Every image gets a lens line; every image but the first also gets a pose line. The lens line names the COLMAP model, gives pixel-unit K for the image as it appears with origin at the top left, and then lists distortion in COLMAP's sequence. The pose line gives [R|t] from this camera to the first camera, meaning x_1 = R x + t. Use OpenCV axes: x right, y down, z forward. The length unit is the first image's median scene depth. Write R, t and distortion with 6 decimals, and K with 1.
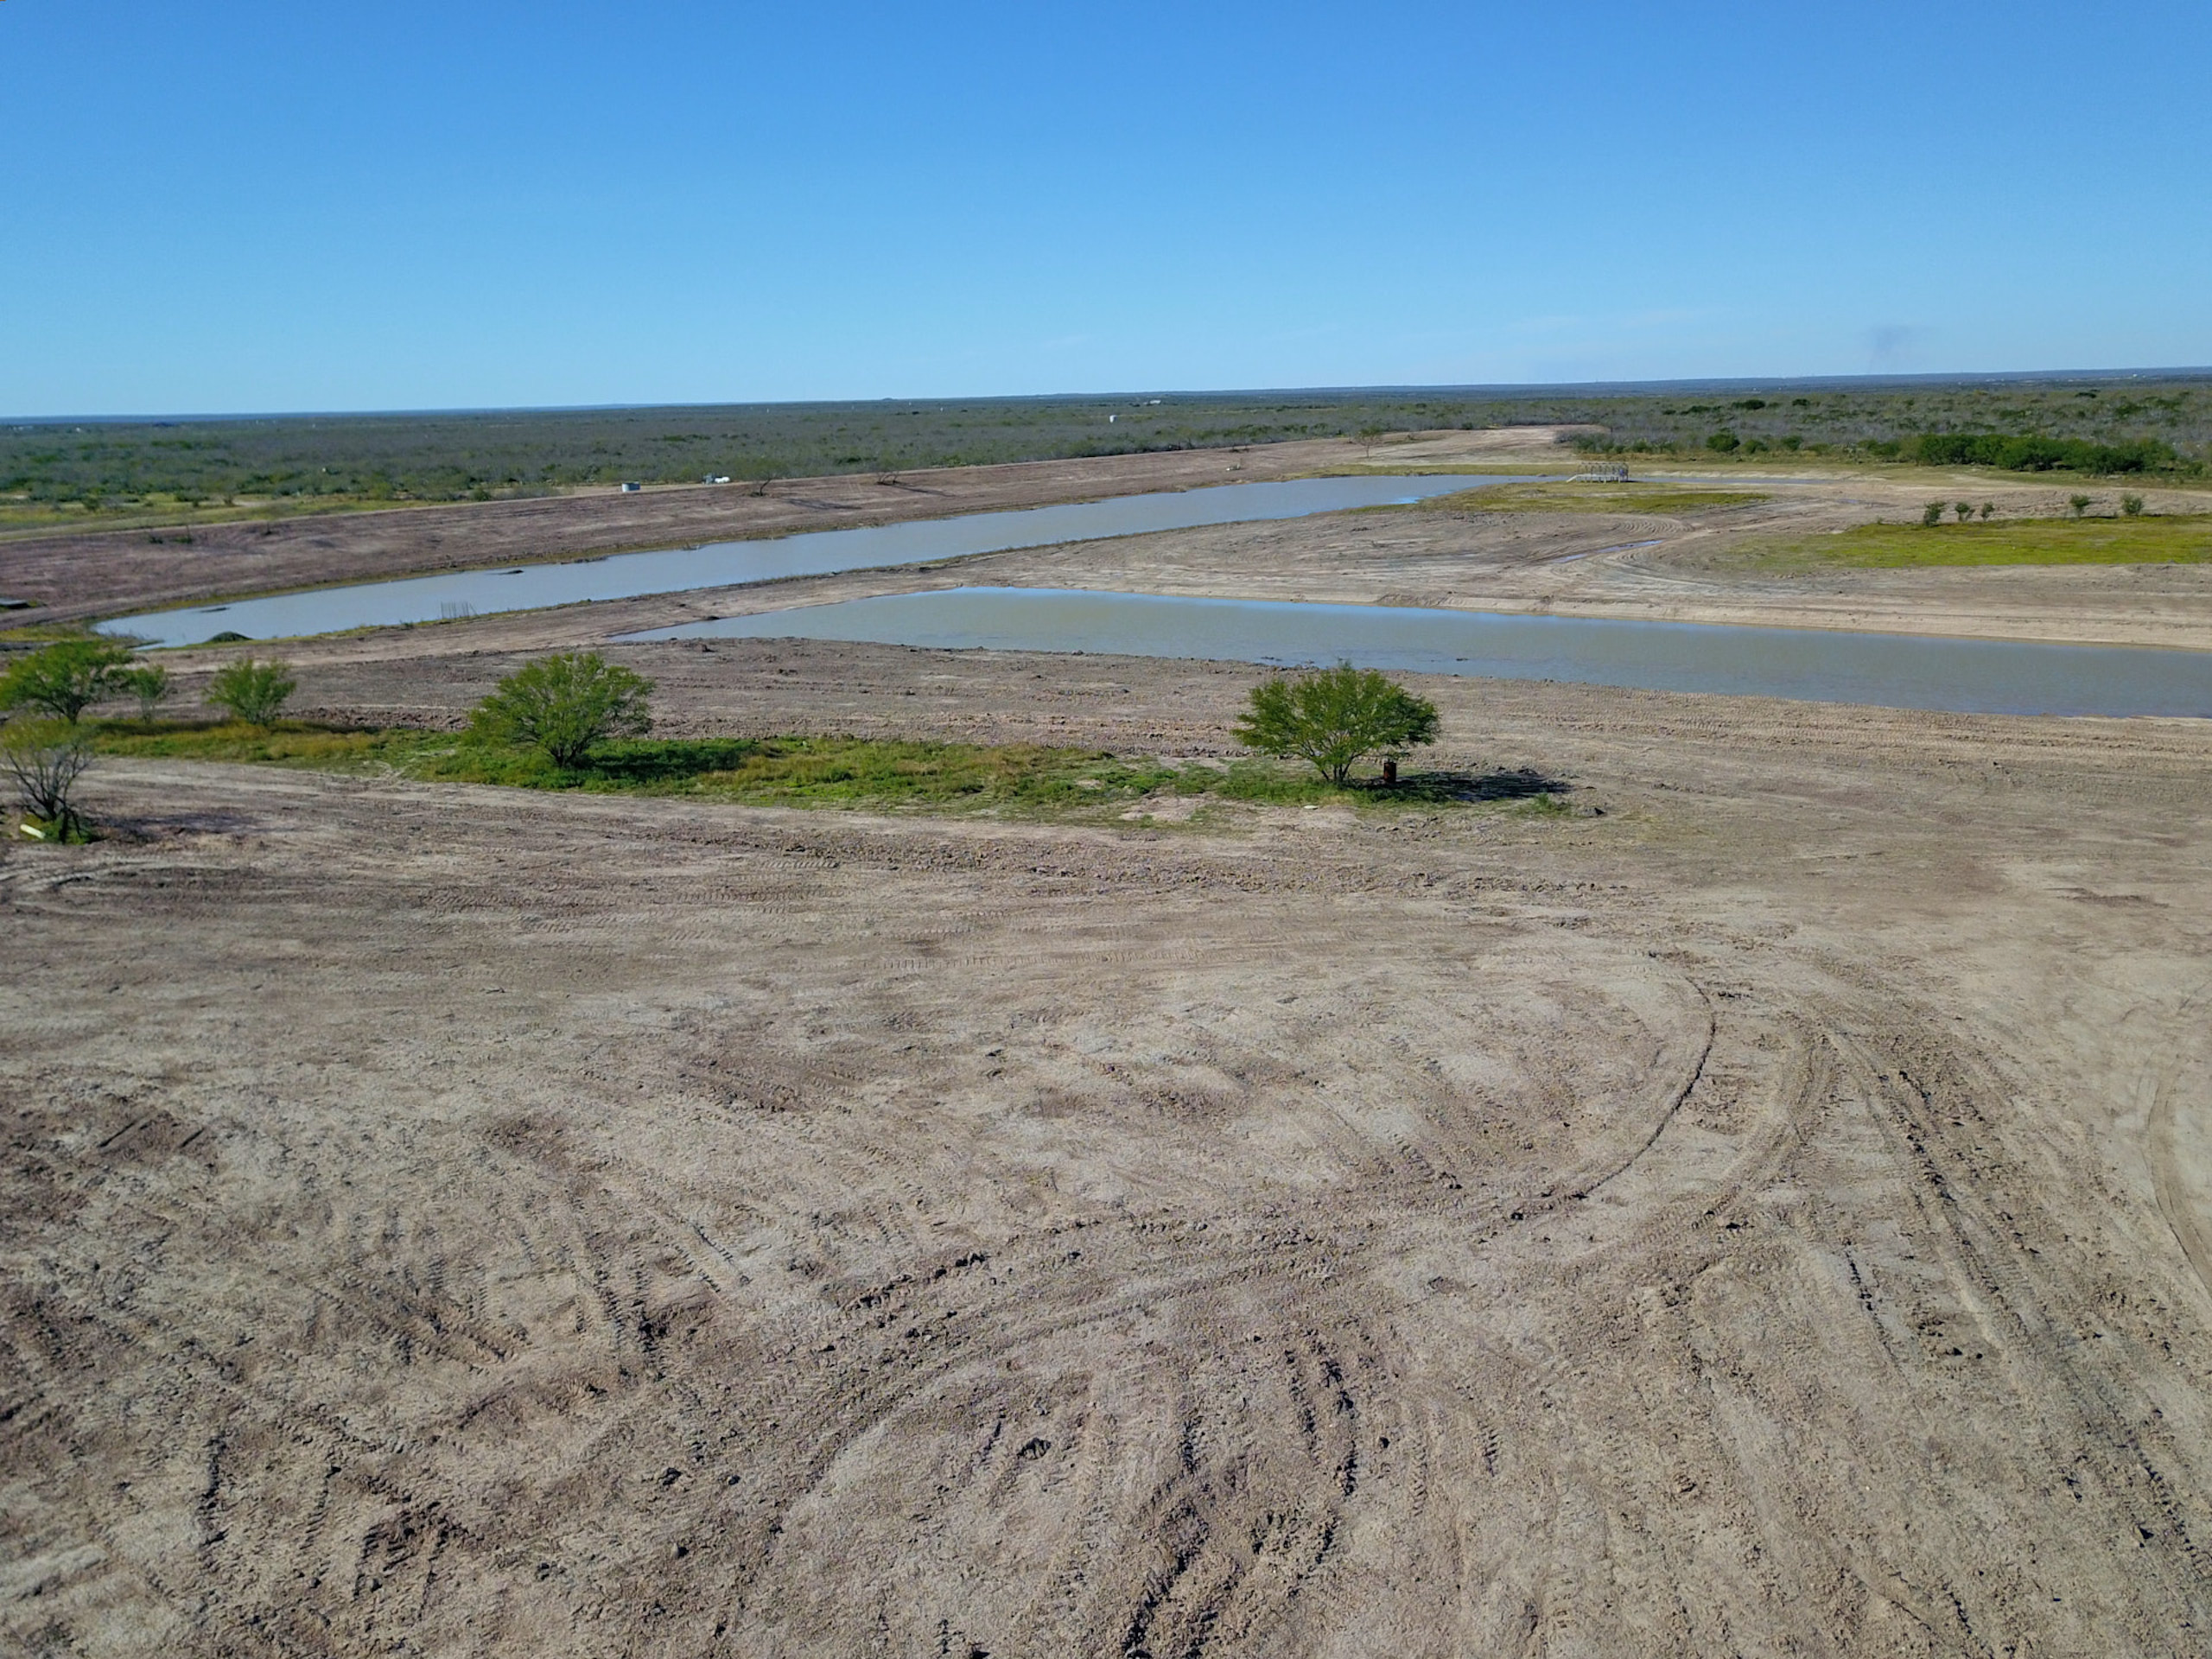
lens RADIAL K [[1768.7, 0, 1106.0], [0, 1768.7, 829.5], [0, 0, 1]] dist [0.012208, -0.001528]
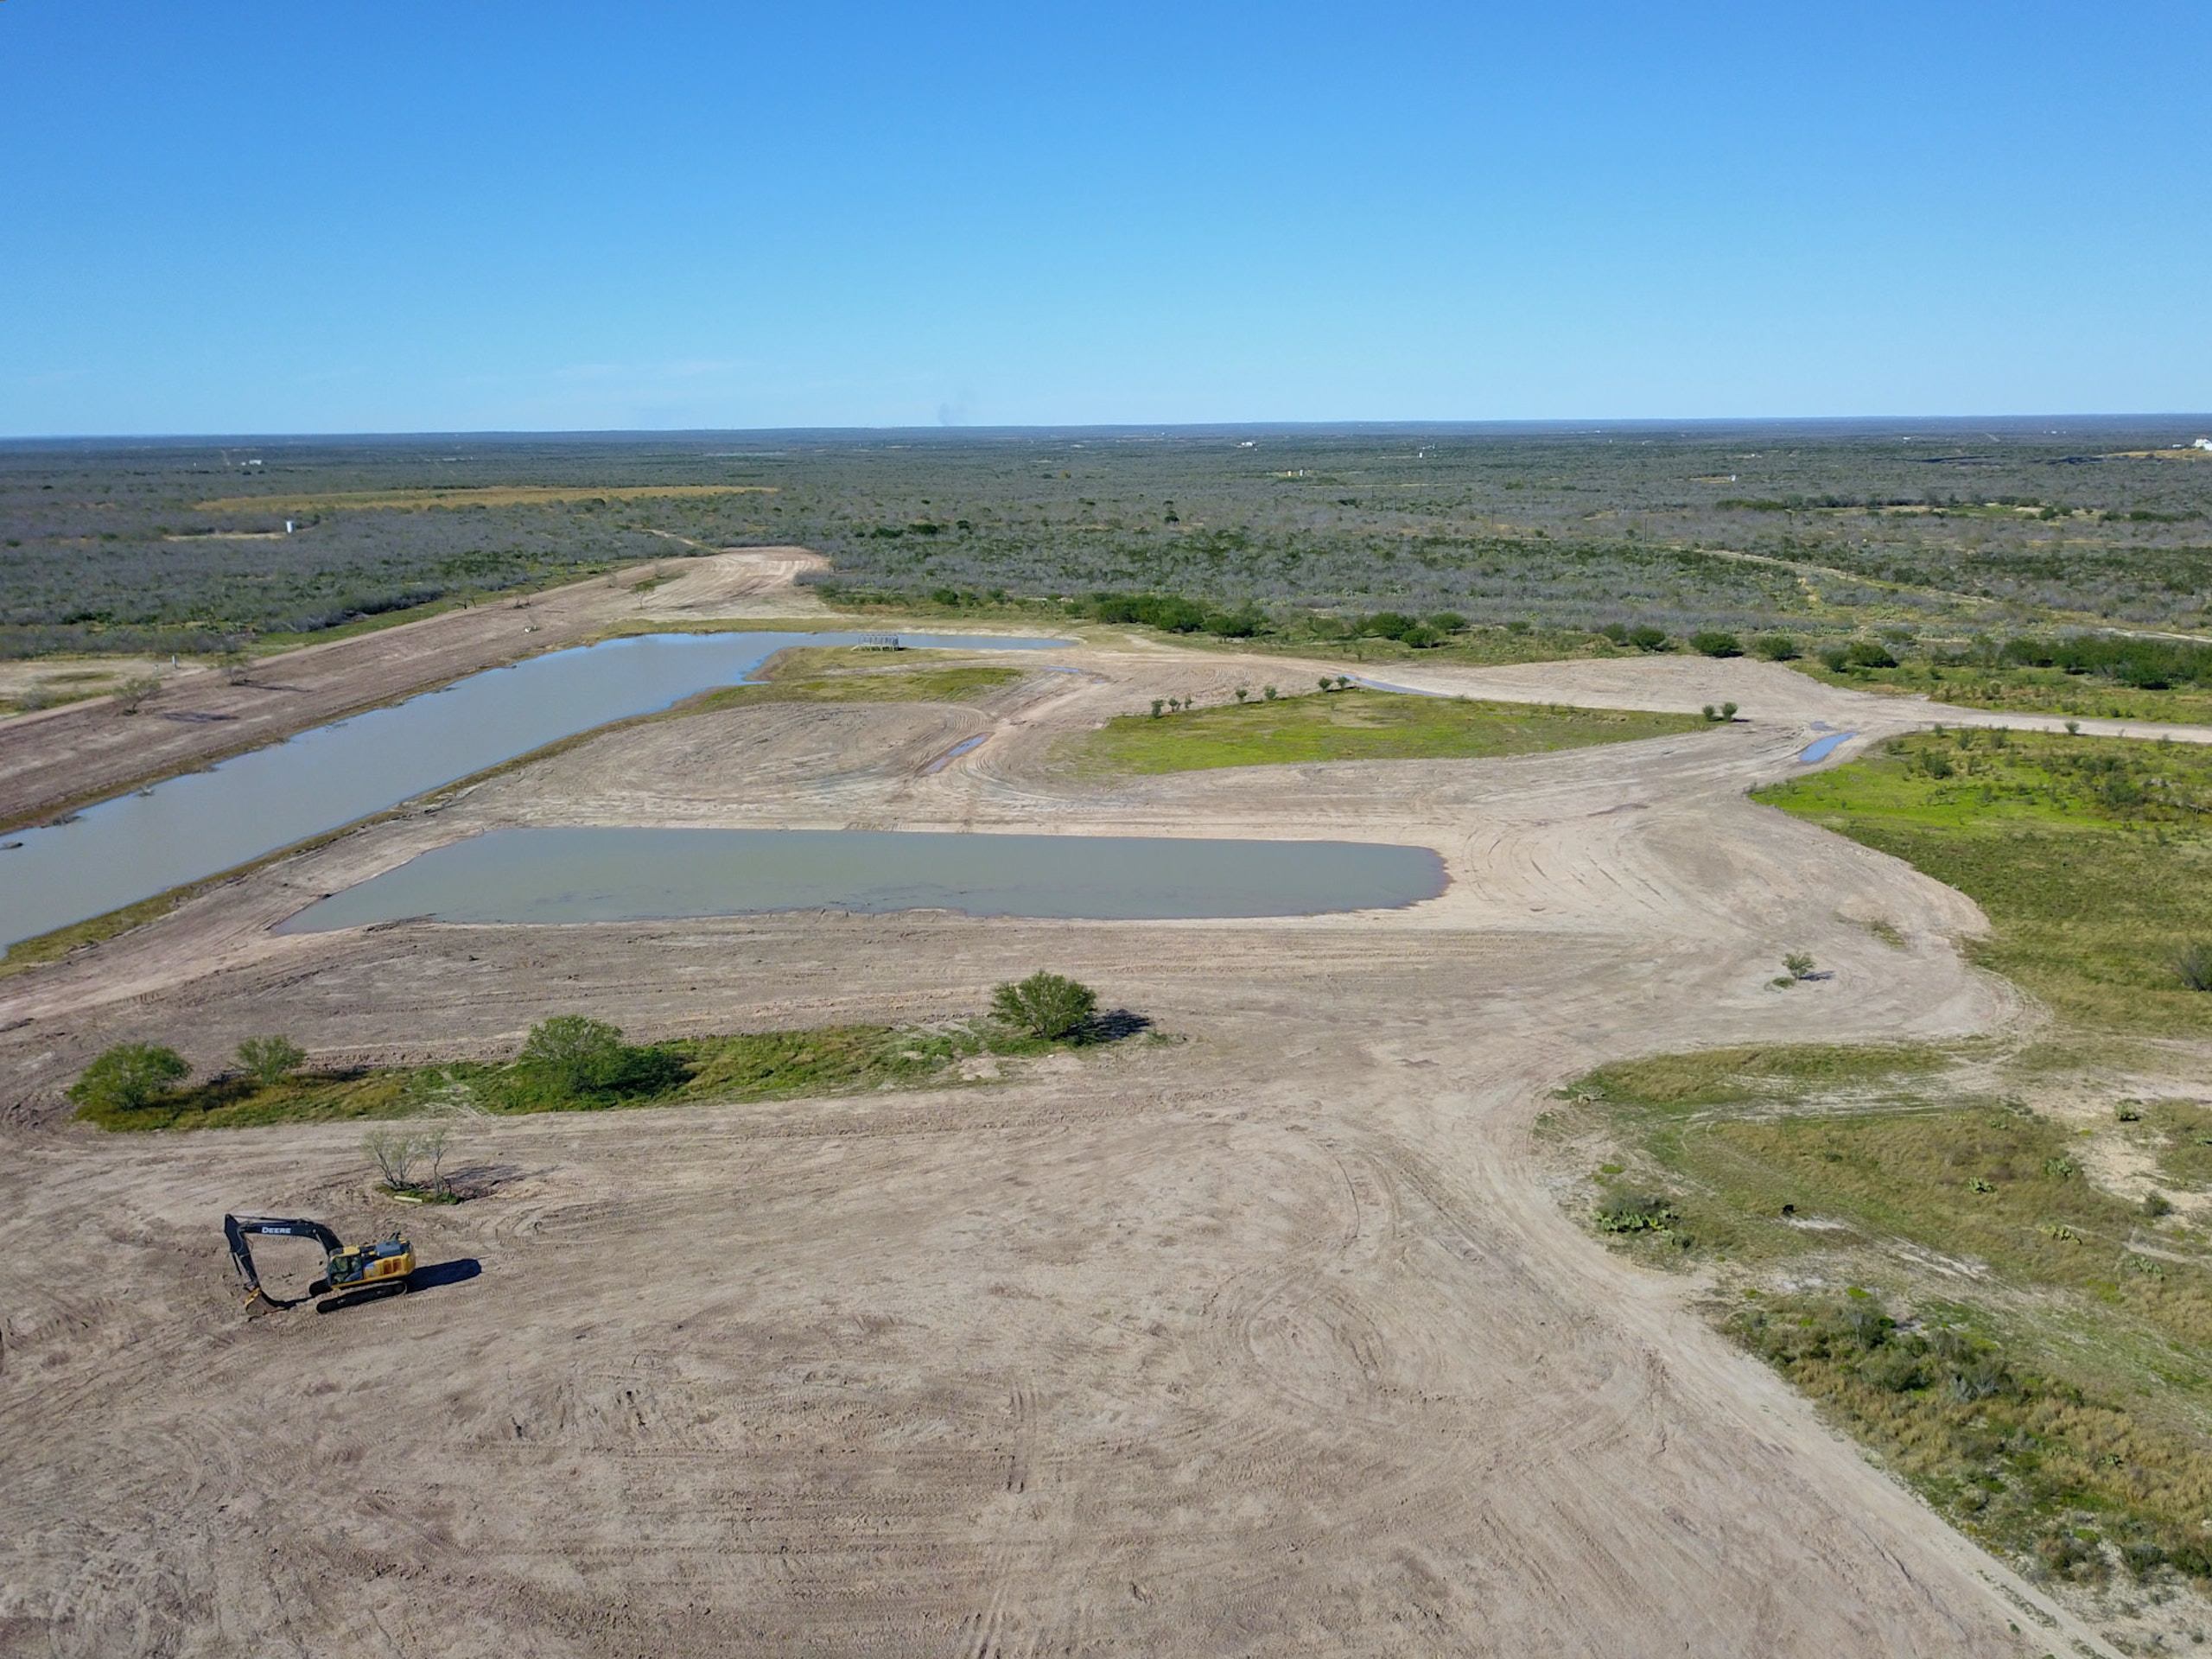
lens RADIAL K [[1768.3, 0, 1106.0], [0, 1768.3, 829.5], [0, 0, 1]] dist [0.007139, 0.012005]
pose [[0.886293, -0.092842, 0.453723, -0.315845], [0.103015, 0.994677, 0.002306, -0.120011], [-0.451522, 0.044696, 0.891140, -0.346720]]
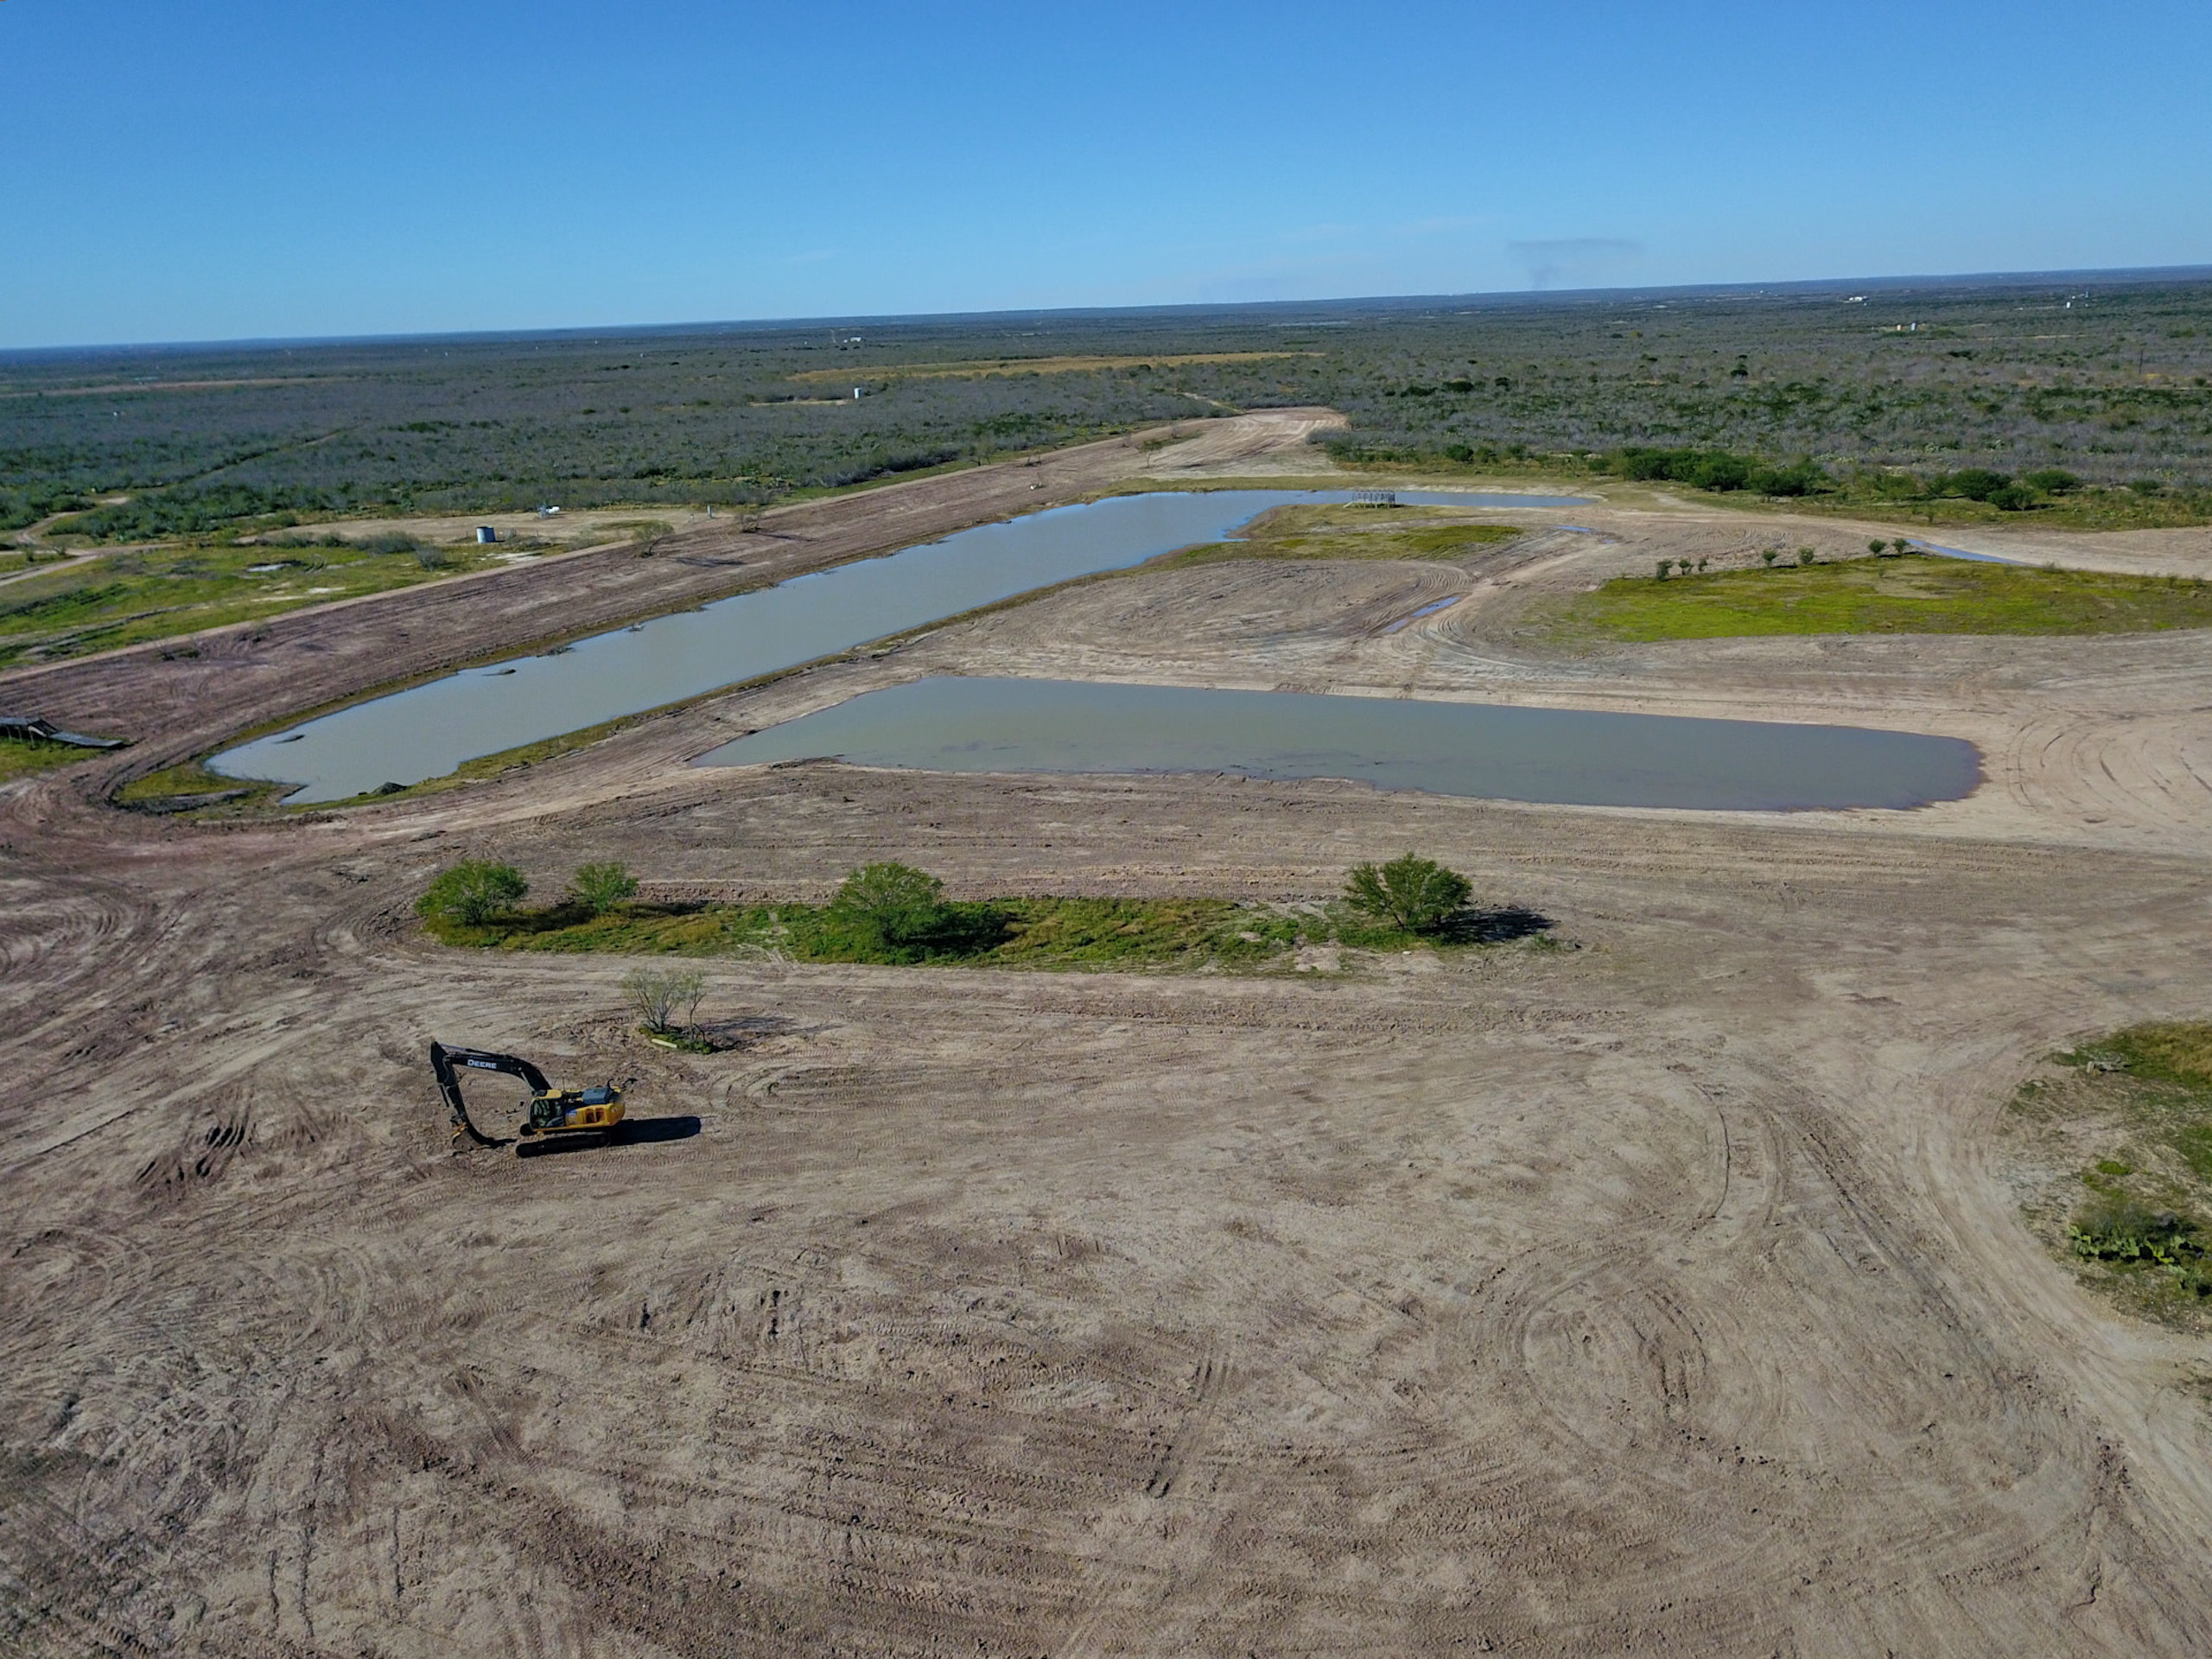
lens RADIAL K [[1768.3, 0, 1106.0], [0, 1768.3, 829.5], [0, 0, 1]] dist [0.007139, 0.012005]
pose [[0.985271, -0.061841, 0.159428, -0.192225], [0.055072, 0.997397, 0.046538, -0.101868], [-0.161891, -0.037073, 0.986112, -0.261675]]
